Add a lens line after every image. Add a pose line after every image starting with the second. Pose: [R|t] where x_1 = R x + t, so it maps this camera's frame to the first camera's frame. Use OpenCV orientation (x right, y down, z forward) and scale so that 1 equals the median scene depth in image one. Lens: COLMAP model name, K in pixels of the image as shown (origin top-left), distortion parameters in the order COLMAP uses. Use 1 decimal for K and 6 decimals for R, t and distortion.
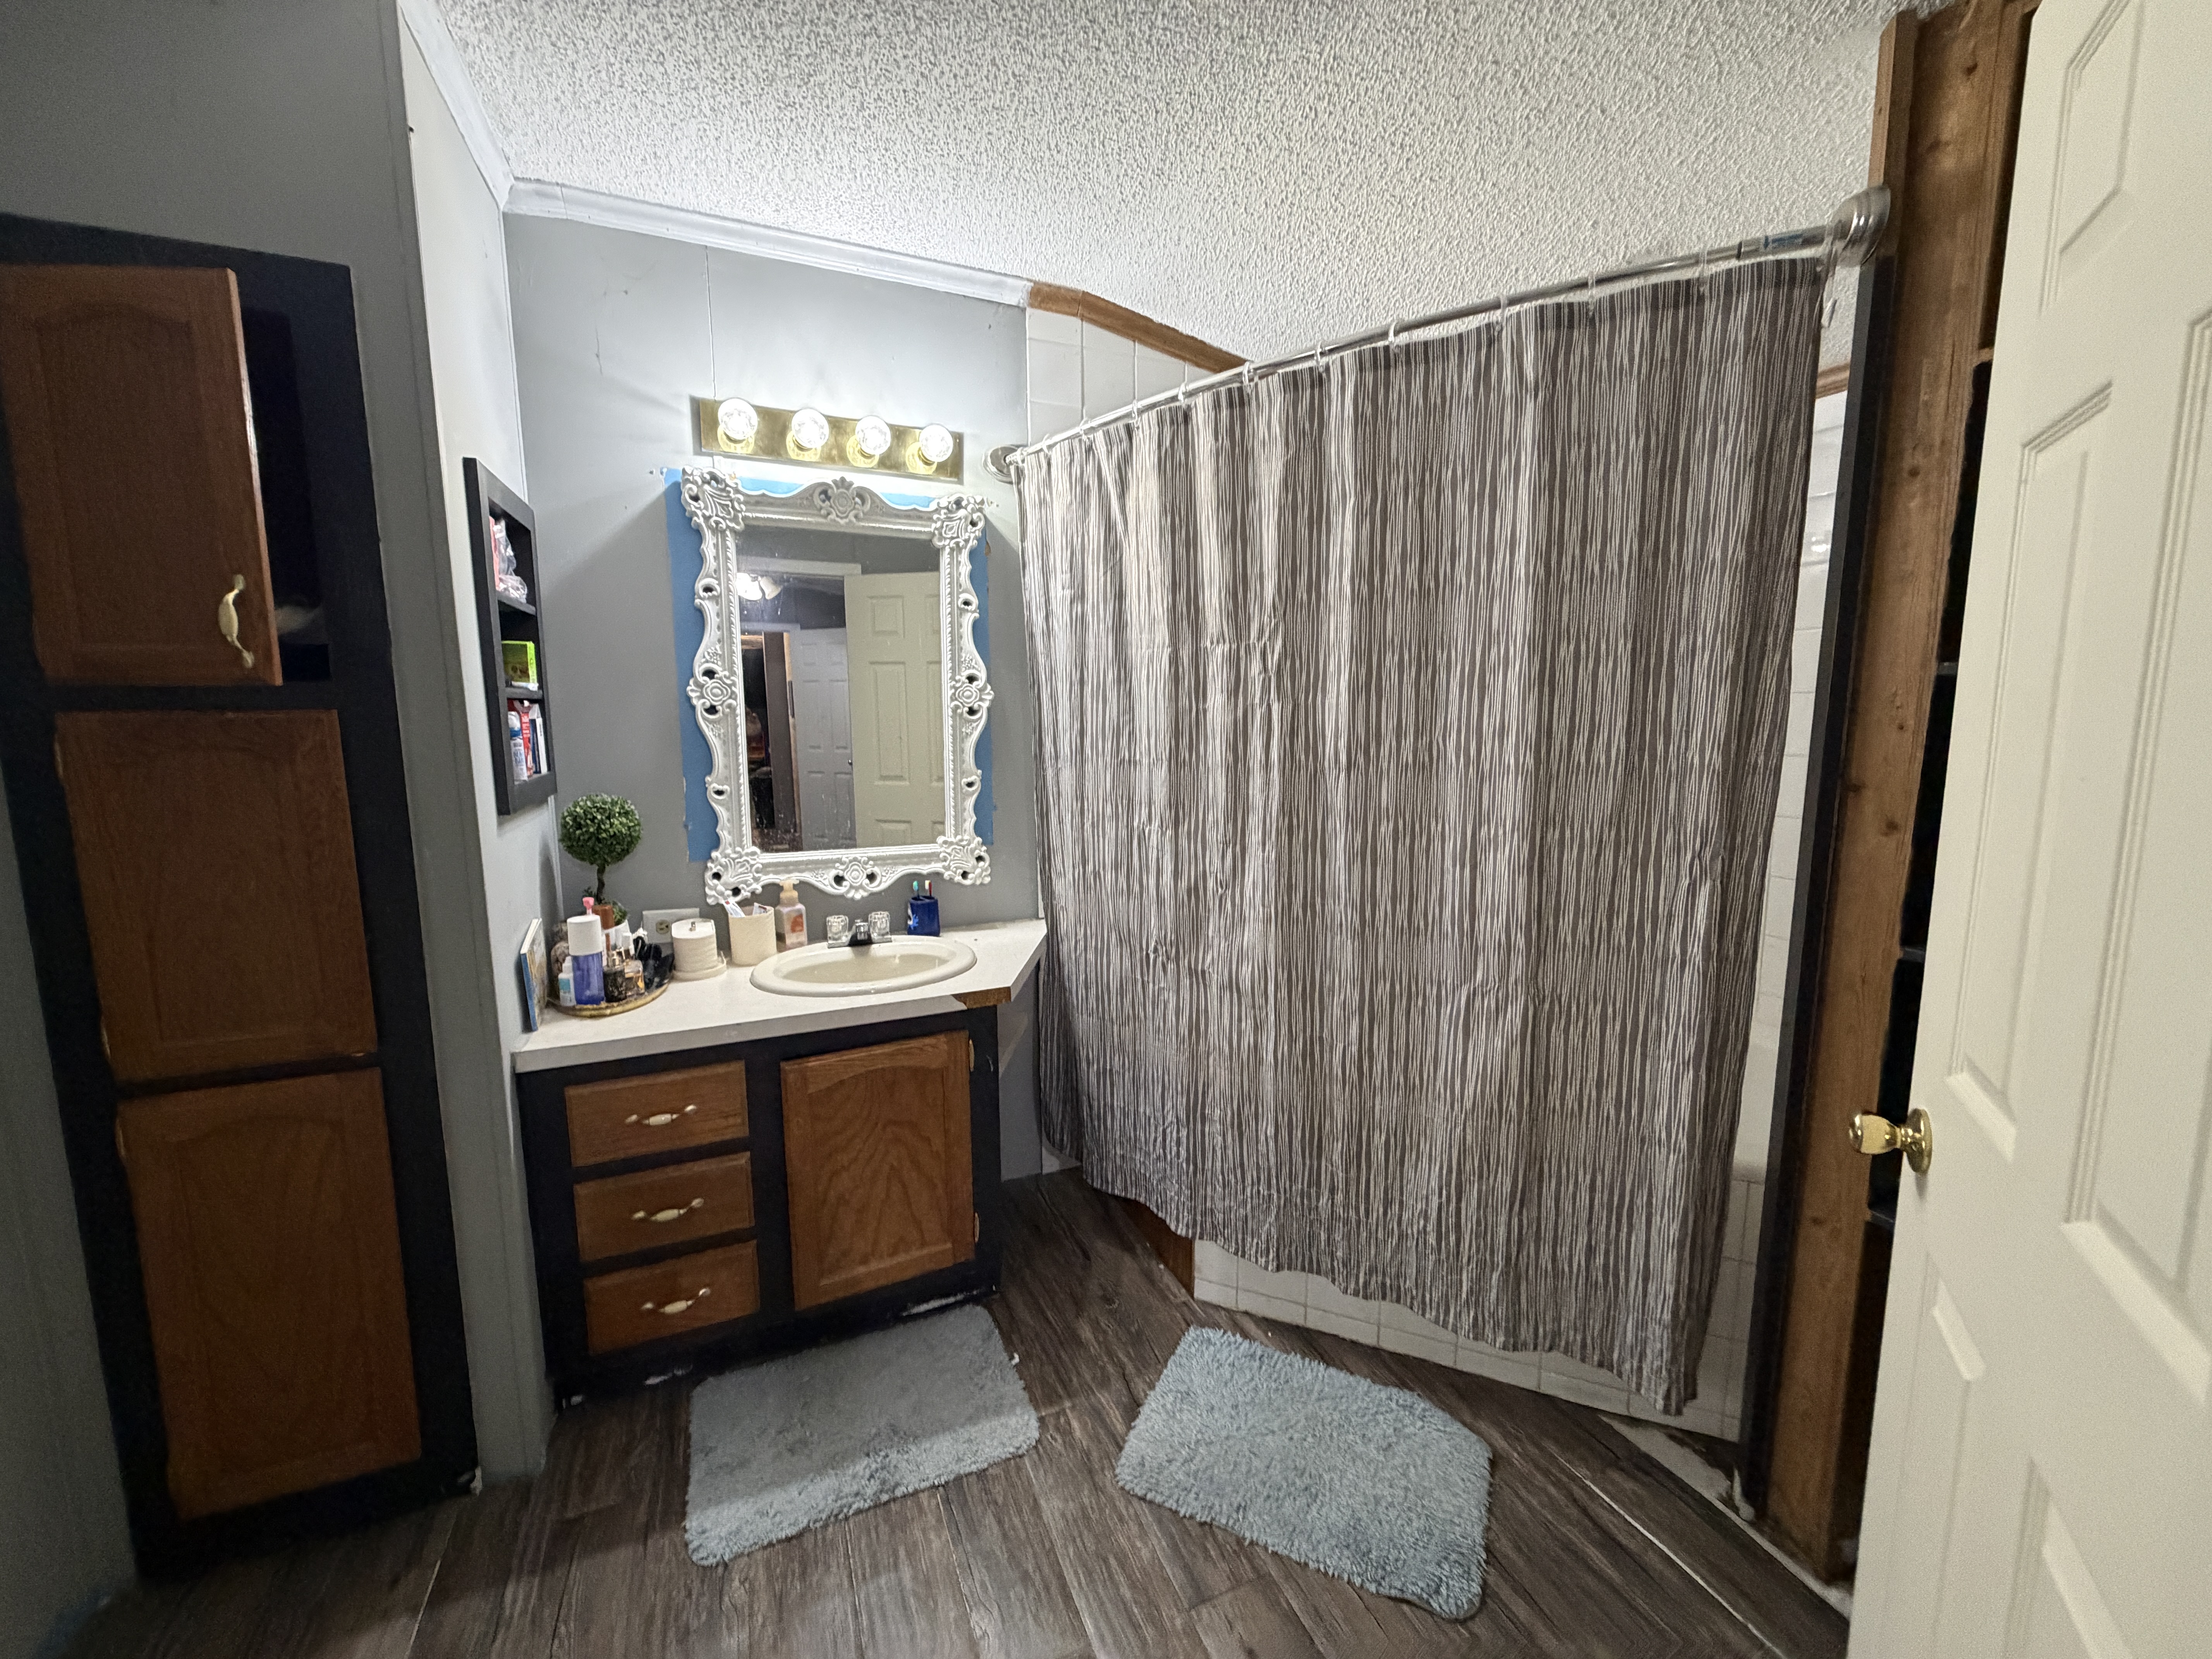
lens RADIAL K [[883.2, 0, 1109.3], [0, 883.2, 828.4], [0, 0, 1]] dist [0.001903, 0.000241]
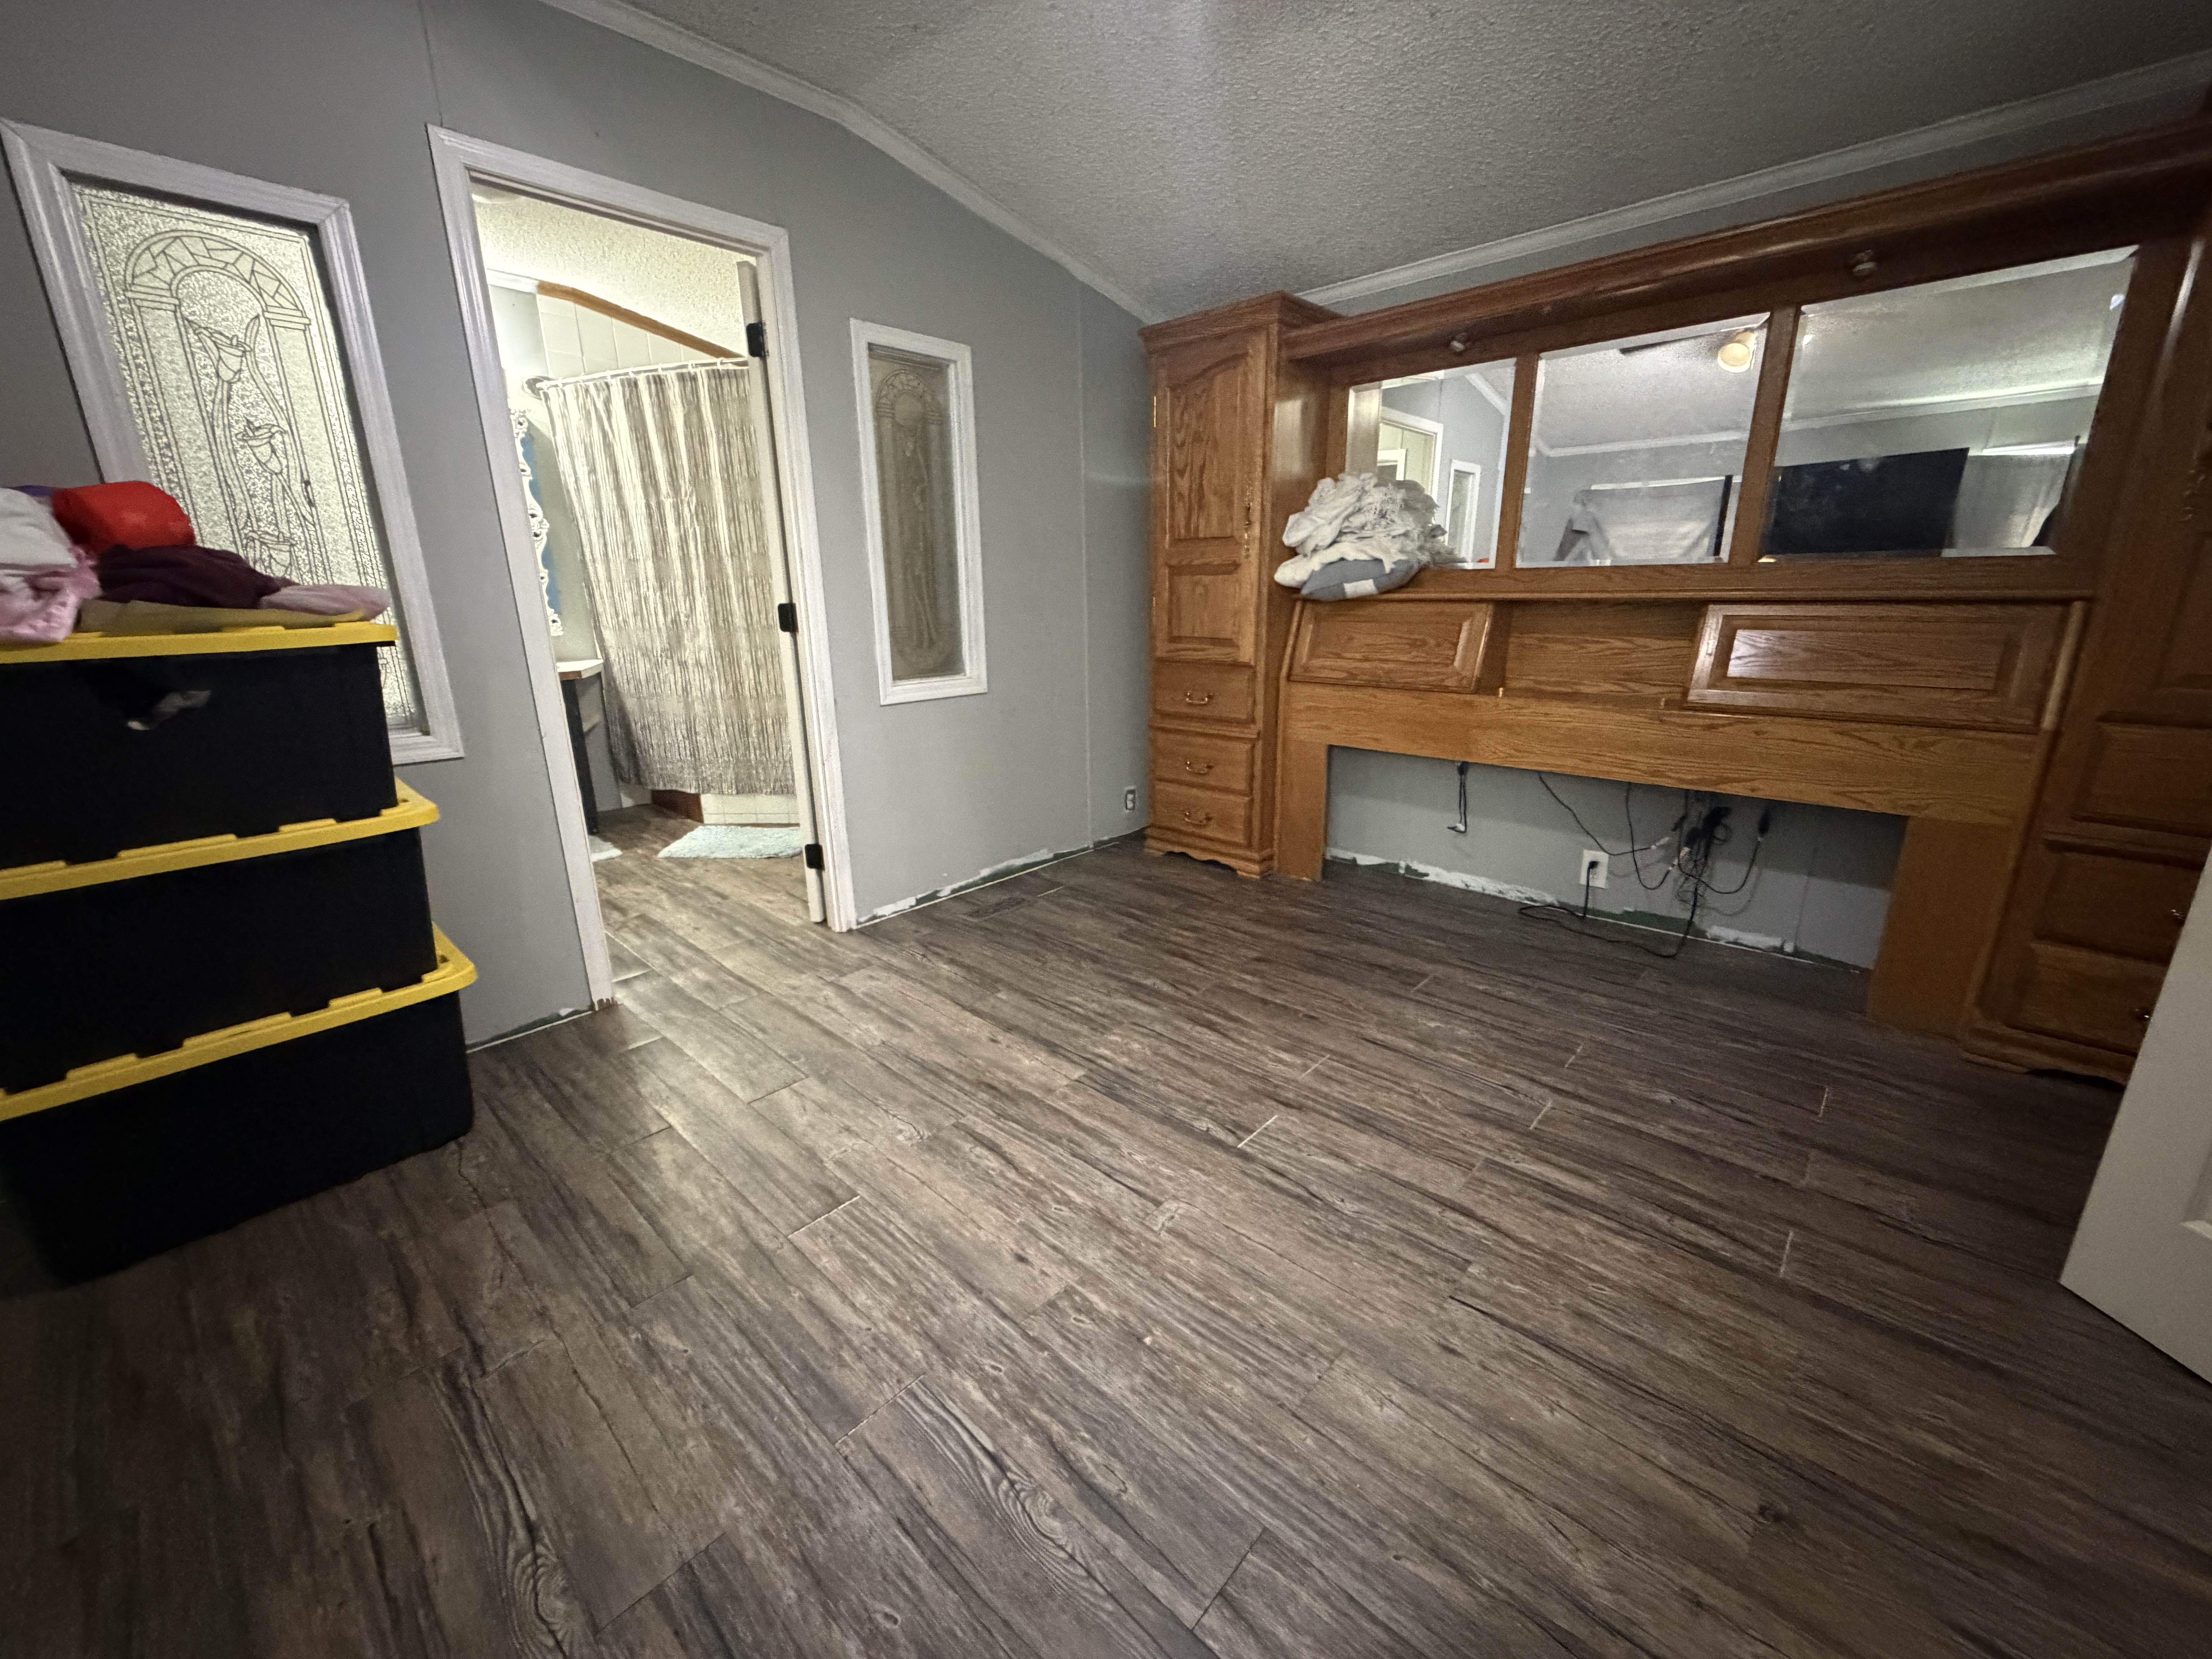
lens RADIAL K [[883.2, 0, 1102.7], [0, 883.2, 828.2], [0, 0, 1]] dist [0.001903, 0.000241]
pose [[0.916477, -0.113482, 0.383656, 0.167657], [0.058270, 0.986565, 0.152622, 0.294836], [-0.395821, -0.117519, 0.910777, -1.372031]]
